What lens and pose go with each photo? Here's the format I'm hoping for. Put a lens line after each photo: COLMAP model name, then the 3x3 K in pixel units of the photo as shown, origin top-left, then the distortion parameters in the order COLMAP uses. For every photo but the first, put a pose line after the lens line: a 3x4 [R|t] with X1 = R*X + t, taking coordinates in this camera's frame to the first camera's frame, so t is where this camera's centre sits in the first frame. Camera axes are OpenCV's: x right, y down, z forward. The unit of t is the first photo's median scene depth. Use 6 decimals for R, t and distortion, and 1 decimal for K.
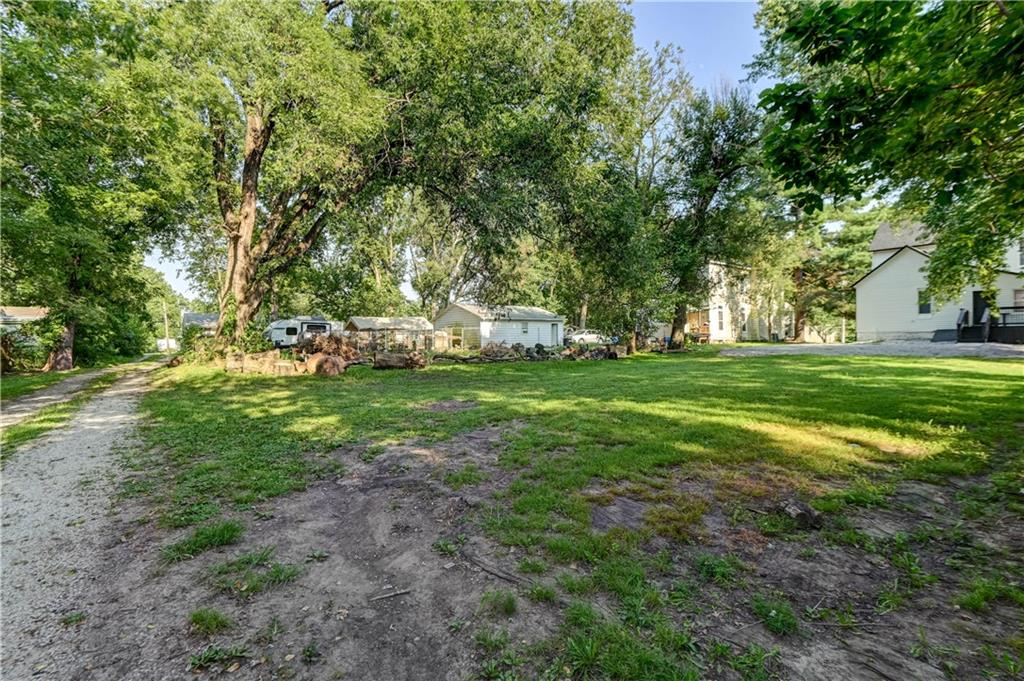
lens RADIAL K [[463.9, 0, 517.7], [0, 463.9, 339.4], [0, 0, 1]] dist [-0.001301, -0.000161]
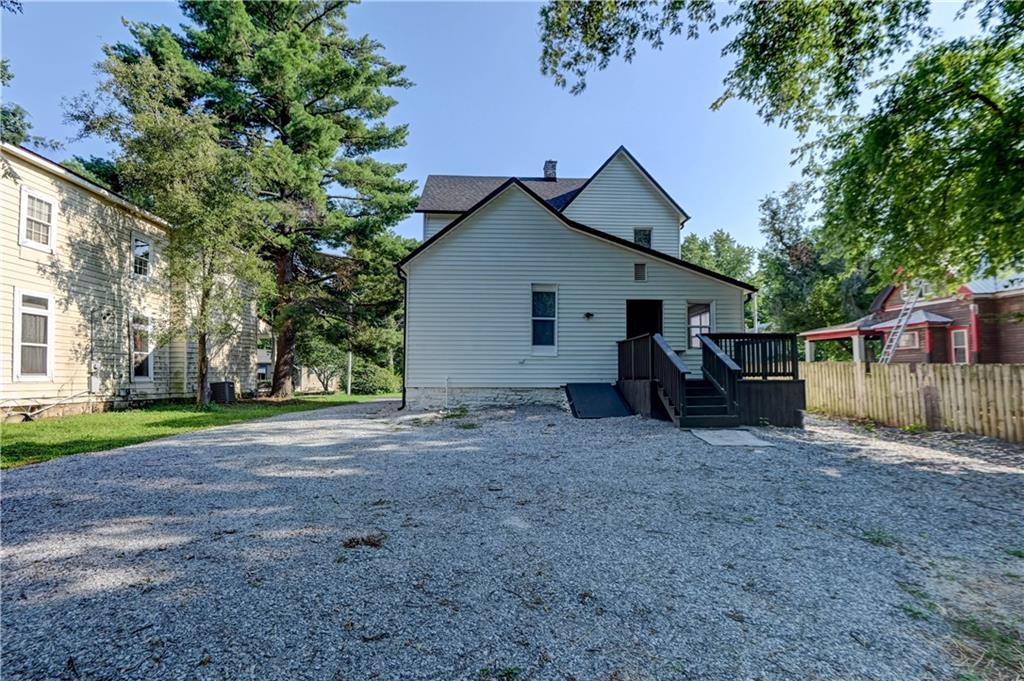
lens RADIAL K [[471.0, 0, 512.1], [0, 471.0, 361.2], [0, 0, 1]] dist [0.000541, -0.000092]
pose [[0.570796, 0.032154, 0.820462, 0.349809], [-0.001450, 0.999271, -0.038152, -0.016702], [-0.821090, 0.020587, 0.570427, 0.535364]]
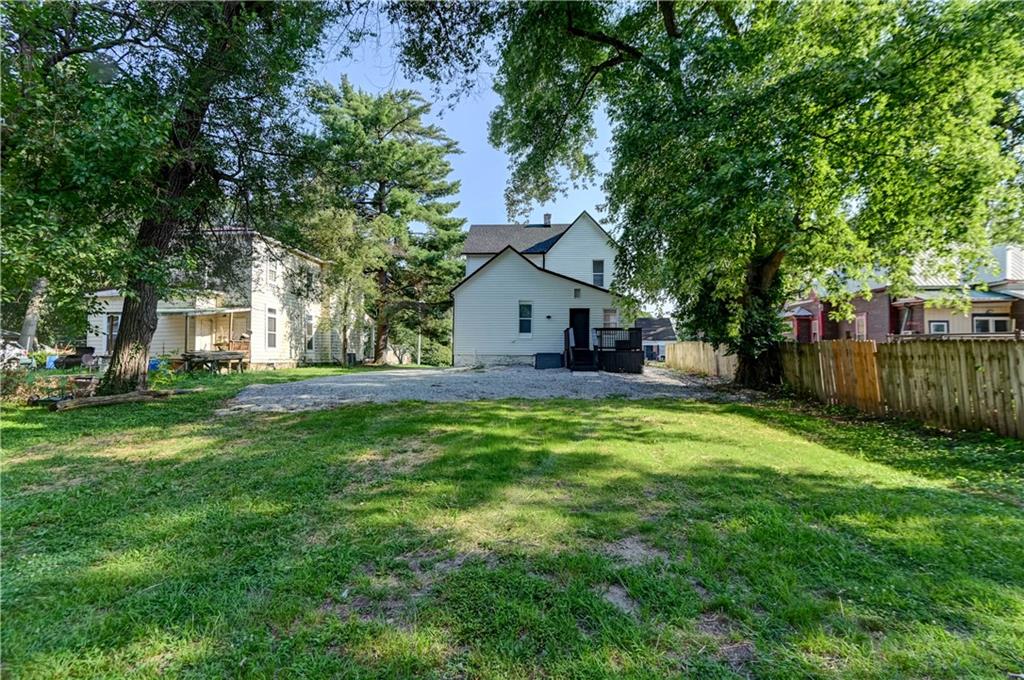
lens RADIAL K [[463.9, 0, 517.7], [0, 463.9, 338.9], [0, 0, 1]] dist [-0.001301, -0.000161]
pose [[0.659297, 0.035971, 0.751021, 0.181342], [-0.007483, 0.999119, -0.041285, -0.007797], [-0.751845, 0.021599, 0.658986, 0.328764]]
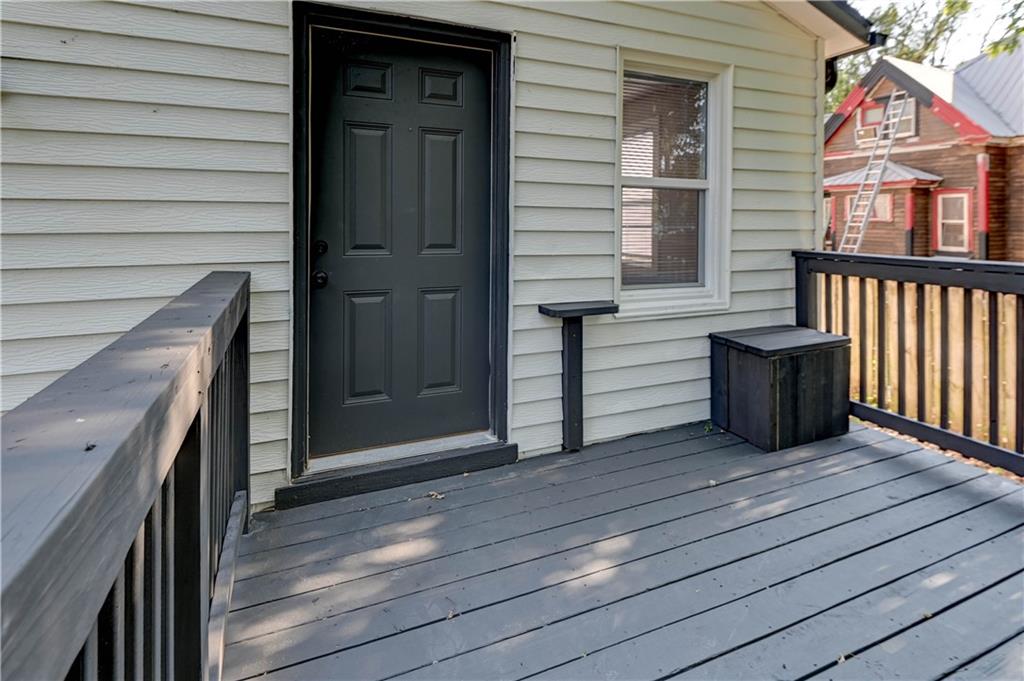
lens RADIAL K [[463.9, 0, 517.7], [0, 463.9, 339.4], [0, 0, 1]] dist [-0.001301, -0.000161]
pose [[0.313650, -0.229739, 0.921327, 0.572810], [-0.011082, 0.969338, 0.245483, -0.042884], [-0.949474, -0.087206, 0.301487, 0.601725]]
